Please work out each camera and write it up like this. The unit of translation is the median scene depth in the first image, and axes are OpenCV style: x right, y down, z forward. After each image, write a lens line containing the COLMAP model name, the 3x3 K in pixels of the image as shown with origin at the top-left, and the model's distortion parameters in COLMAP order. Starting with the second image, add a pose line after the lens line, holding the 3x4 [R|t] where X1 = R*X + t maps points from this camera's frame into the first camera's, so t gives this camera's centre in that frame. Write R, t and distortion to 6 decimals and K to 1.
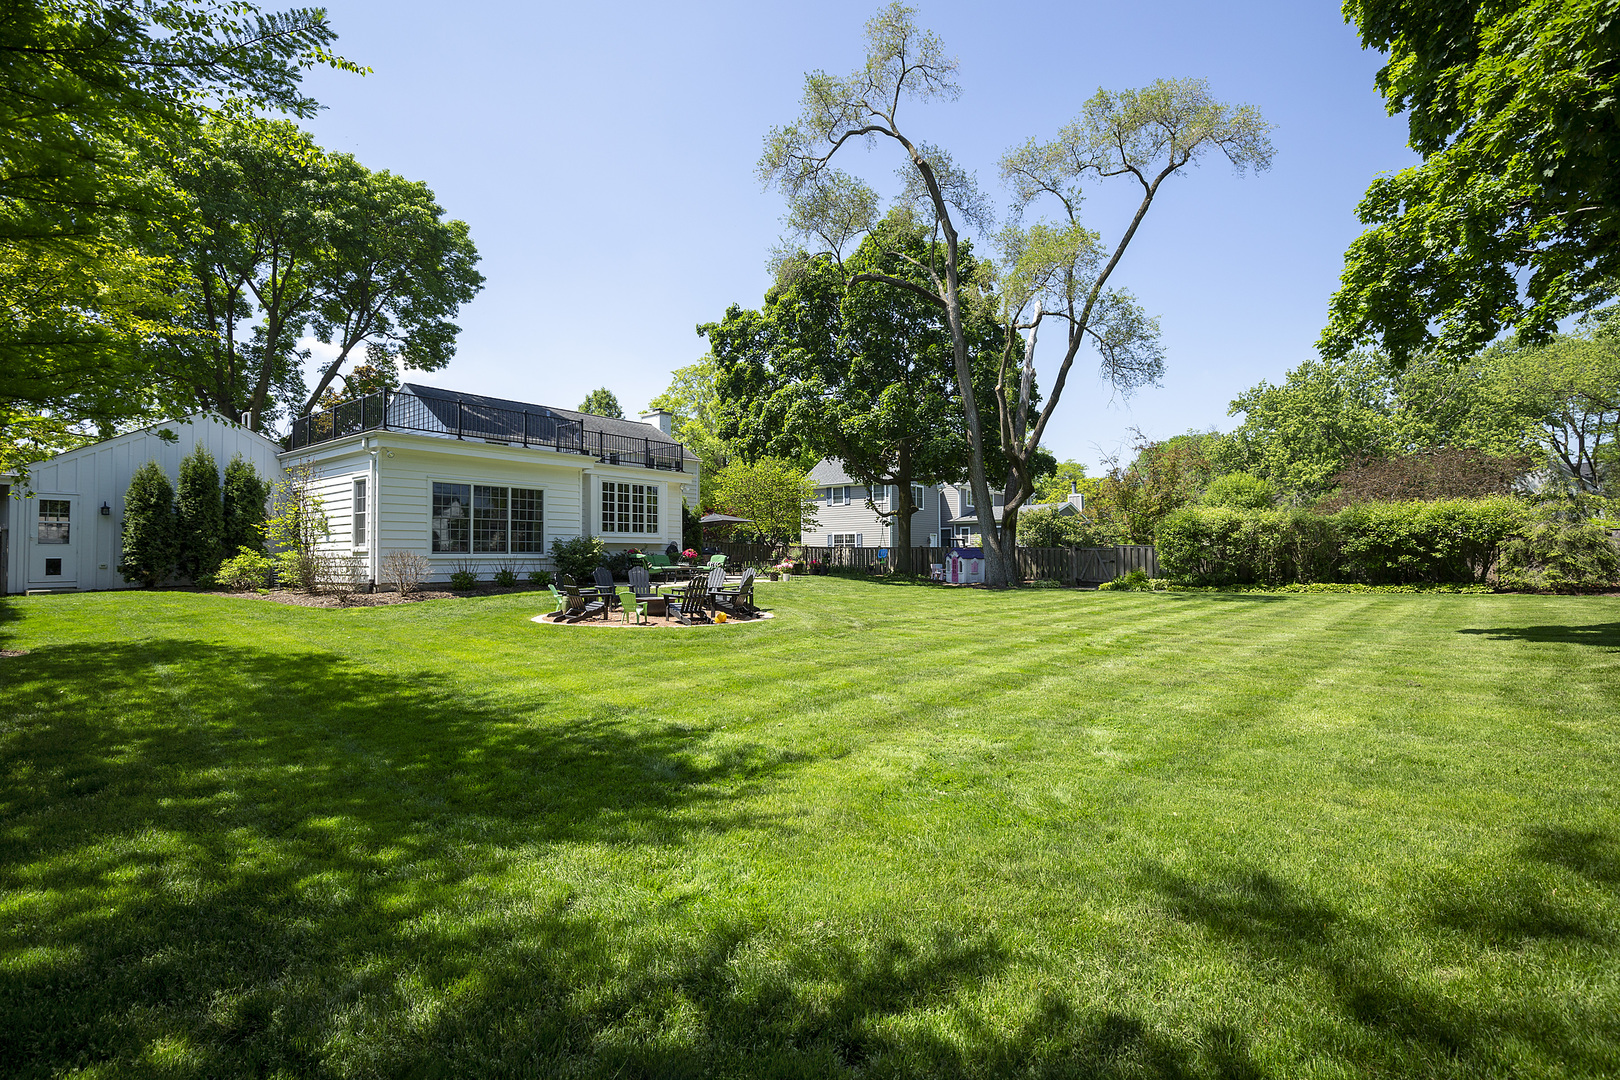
lens RADIAL K [[684.6, 0, 810.0], [0, 684.6, 540.0], [0, 0, 1]] dist [-0.000676, -0.000010]
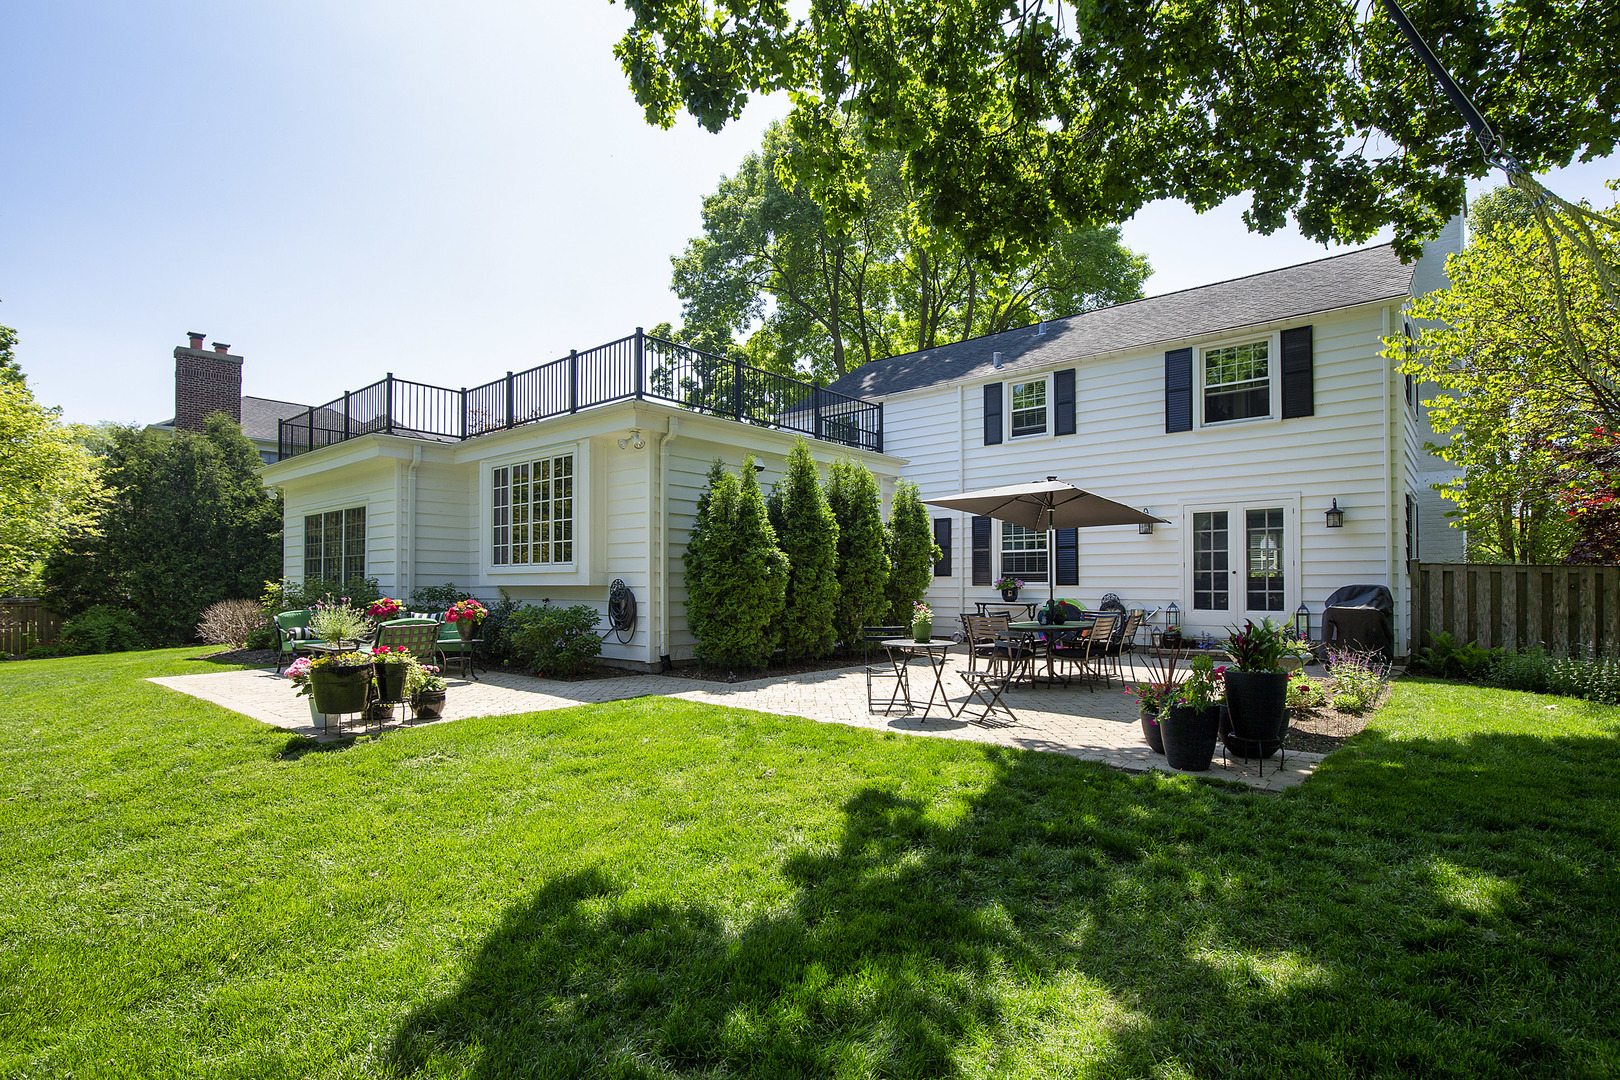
lens RADIAL K [[701.1, 0, 817.5], [0, 701.1, 578.4], [0, 0, 1]] dist [-0.004269, -0.000367]
pose [[0.020057, -0.017934, -0.999638, 0.233386], [0.014616, 0.999738, -0.017642, 0.010879], [0.999692, -0.014257, 0.020313, 1.219823]]
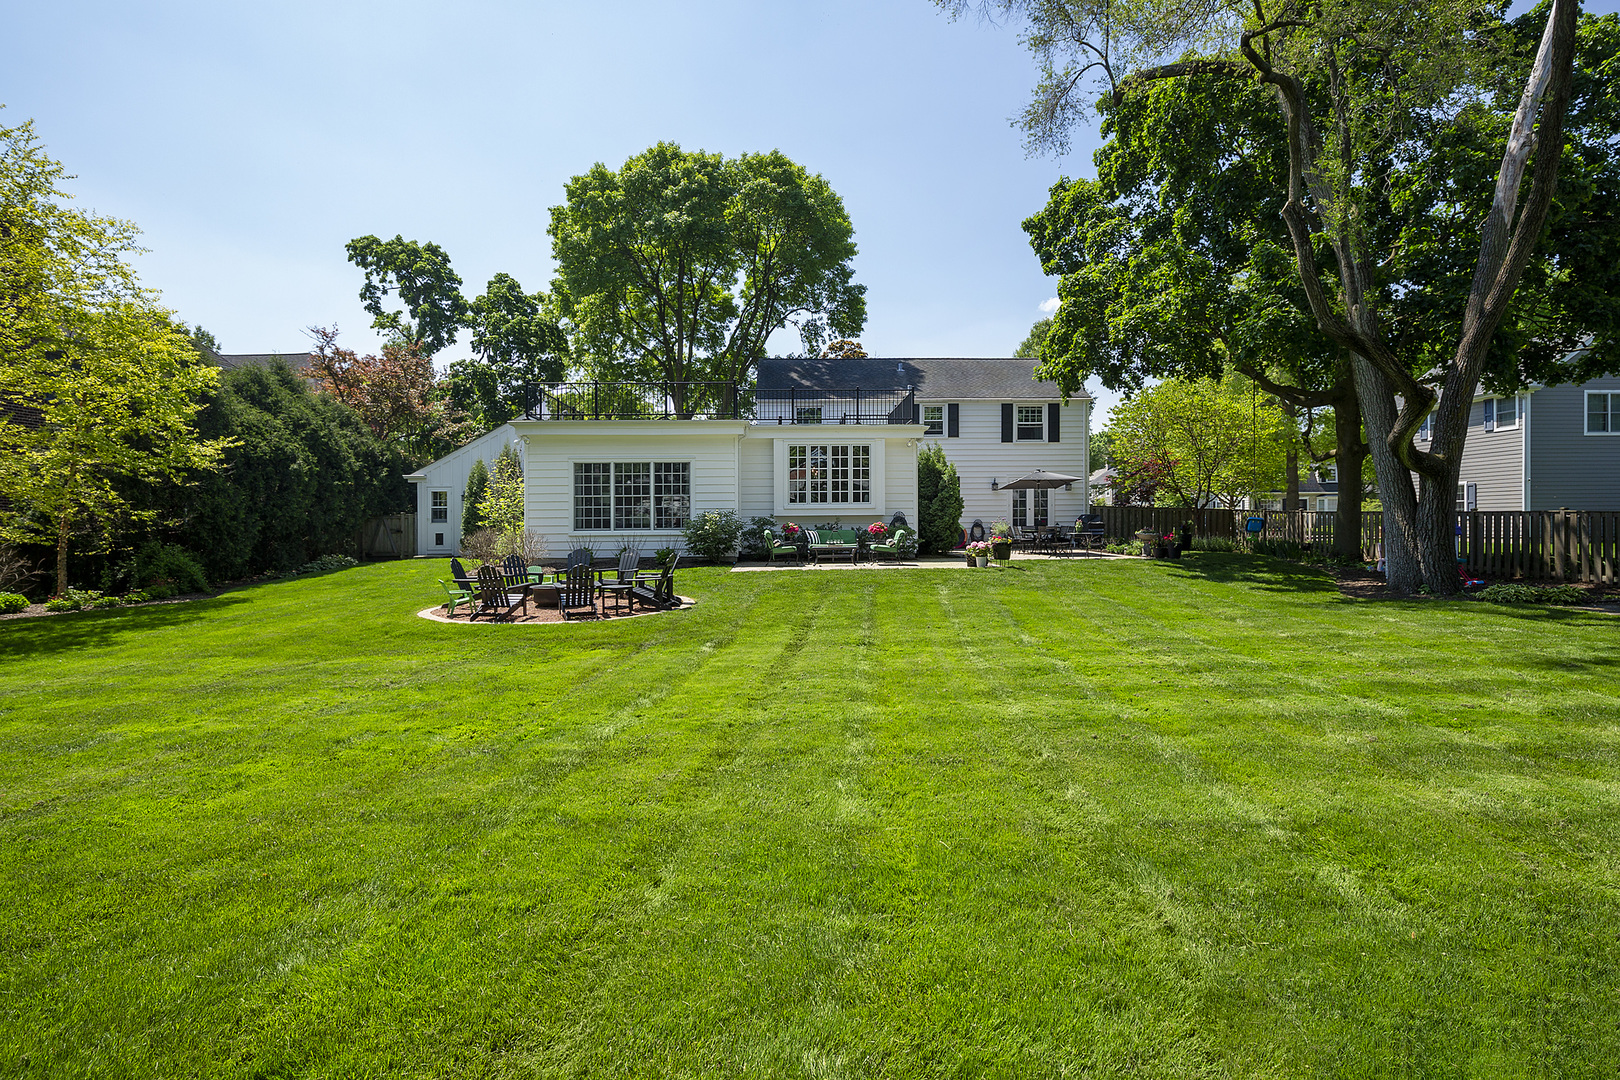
lens RADIAL K [[684.6, 0, 810.0], [0, 684.6, 540.0], [0, 0, 1]] dist [-0.000676, -0.000010]
pose [[0.628458, 0.012778, -0.777738, 0.388136], [0.022511, 0.999147, 0.034606, 0.004862], [0.777518, -0.039257, 0.627635, 0.462921]]
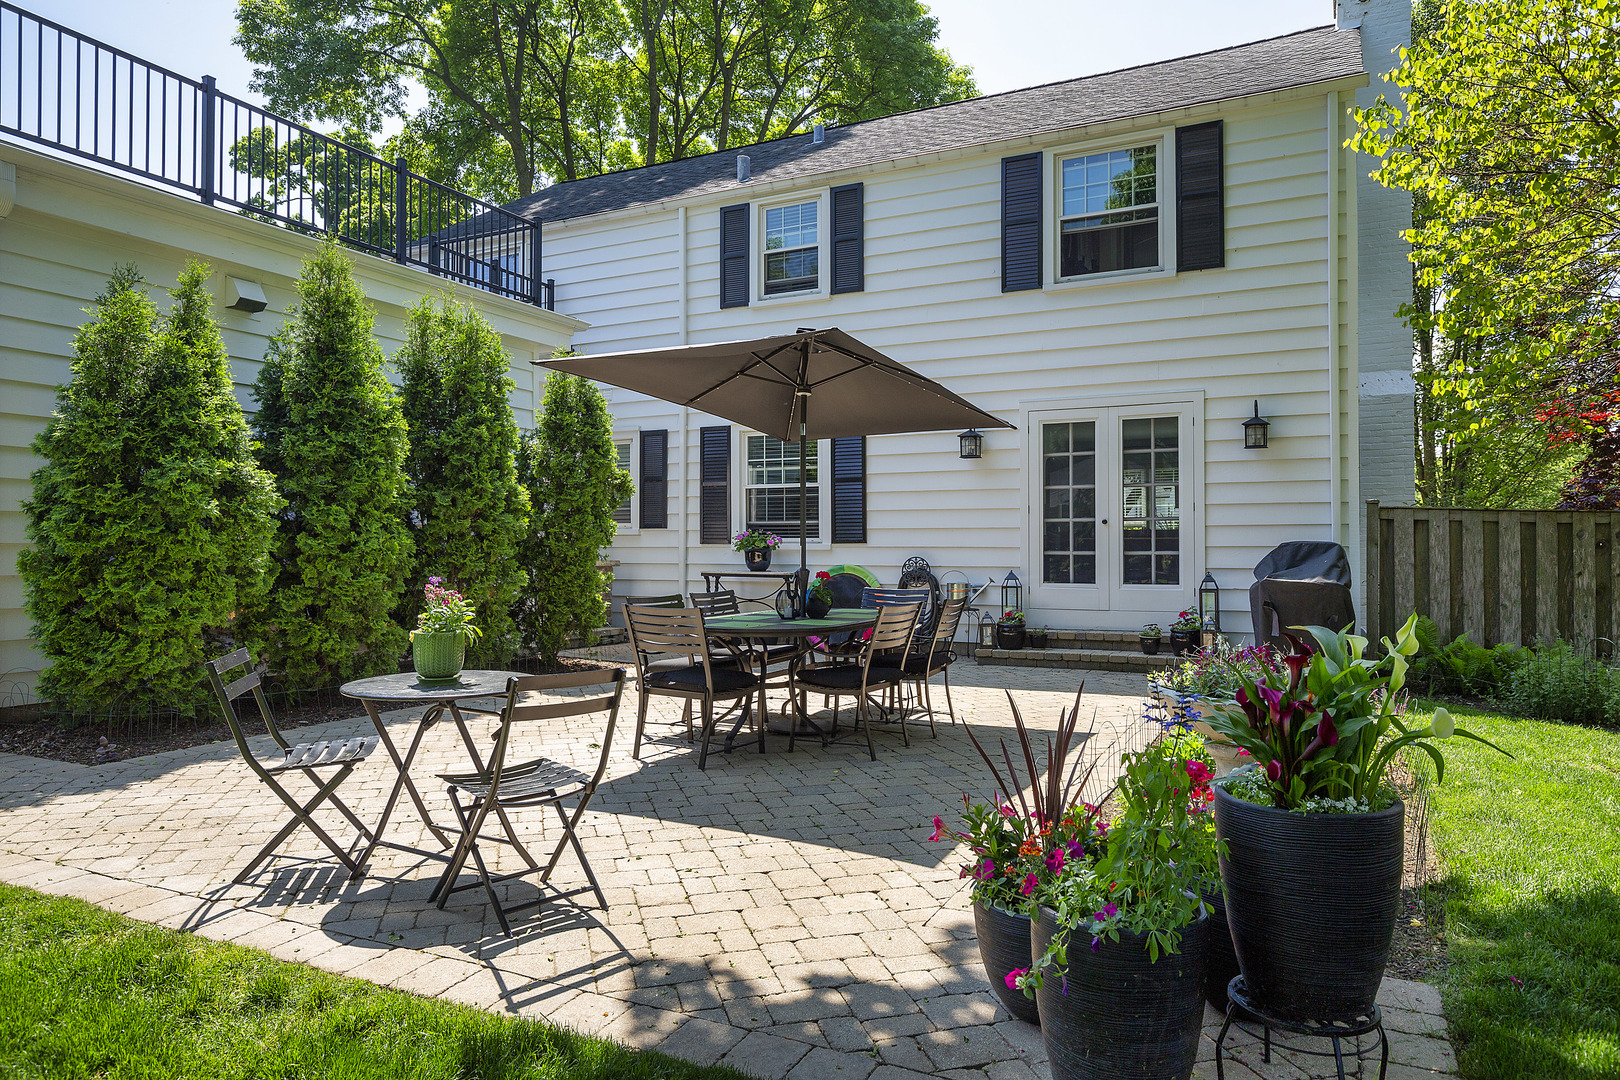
lens RADIAL K [[833.3, 0, 810.0], [0, 833.3, 540.0], [0, 0, 1]] dist [0.003190, 0.000257]
pose [[0.273533, -0.016935, -0.961713, 0.021965], [0.014870, 0.999800, -0.013376, 0.013356], [0.961748, -0.010642, 0.273730, 1.319657]]
